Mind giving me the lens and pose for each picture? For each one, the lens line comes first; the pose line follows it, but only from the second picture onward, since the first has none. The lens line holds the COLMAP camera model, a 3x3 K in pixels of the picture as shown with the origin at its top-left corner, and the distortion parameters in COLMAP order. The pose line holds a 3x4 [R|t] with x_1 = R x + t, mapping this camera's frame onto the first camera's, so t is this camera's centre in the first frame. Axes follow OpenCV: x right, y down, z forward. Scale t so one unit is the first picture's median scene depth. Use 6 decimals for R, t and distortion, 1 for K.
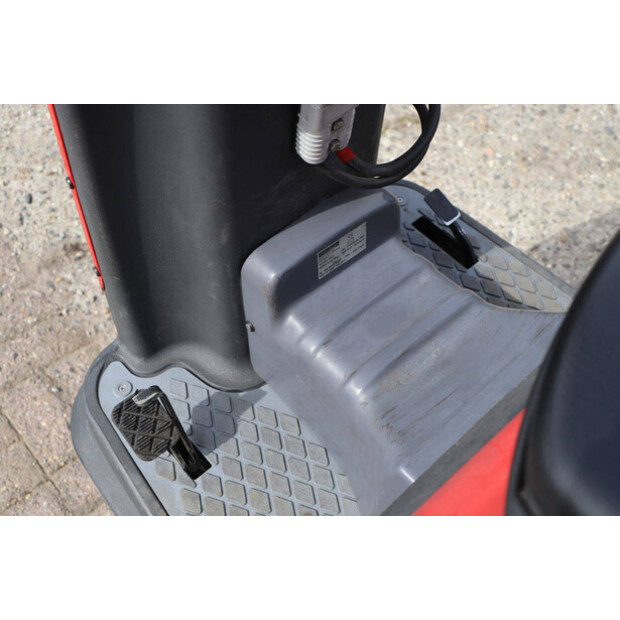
lens RADIAL K [[714.8, 0, 306.6], [0, 714.8, 307.6], [0, 0, 1]] dist [0.002562, 0.000000]
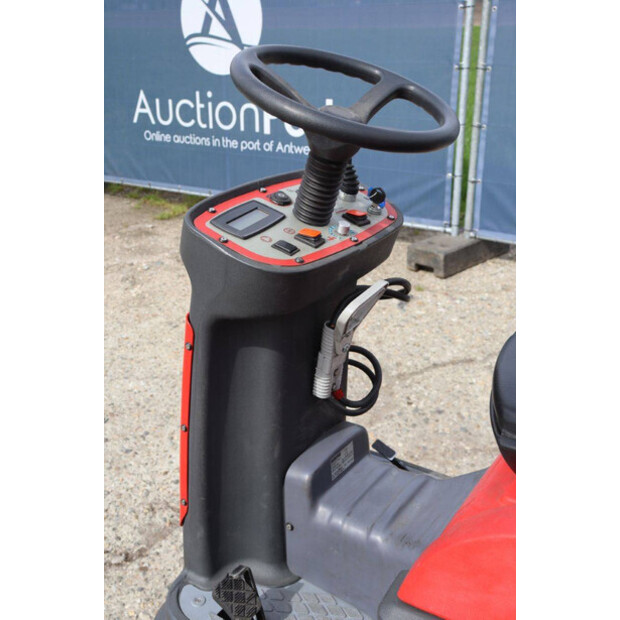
lens RADIAL K [[714.8, 0, 306.7], [0, 714.8, 319.5], [0, 0, 1]] dist [0.002562, 0.000000]
pose [[0.968192, -0.104746, 0.227228, -0.347818], [0.206449, 0.847517, -0.488973, 0.406186], [-0.141362, 0.520331, 0.842183, -0.469000]]
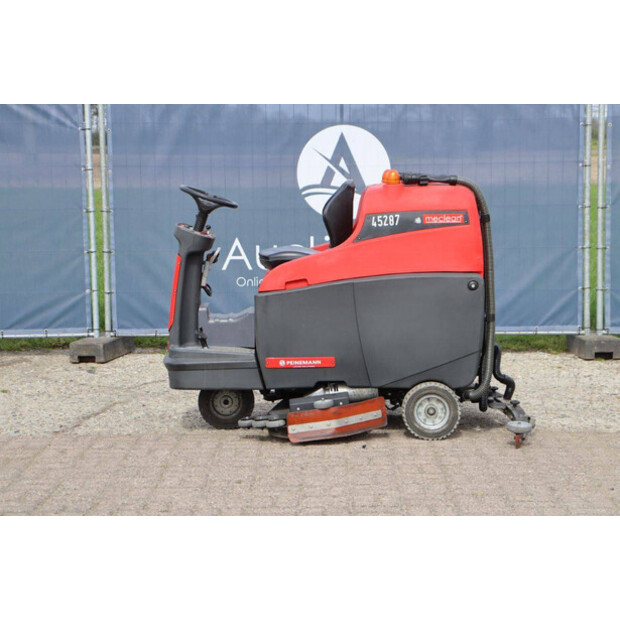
lens RADIAL K [[1476.9, 0, 313.0], [0, 1476.9, 309.8], [0, 0, 1]] dist [0.437819, 0.000000]
pose [[0.660007, -0.073364, 0.747669, -7.059729], [0.607739, 0.637193, -0.473960, 5.159622], [-0.441638, 0.767205, 0.465138, -4.035296]]
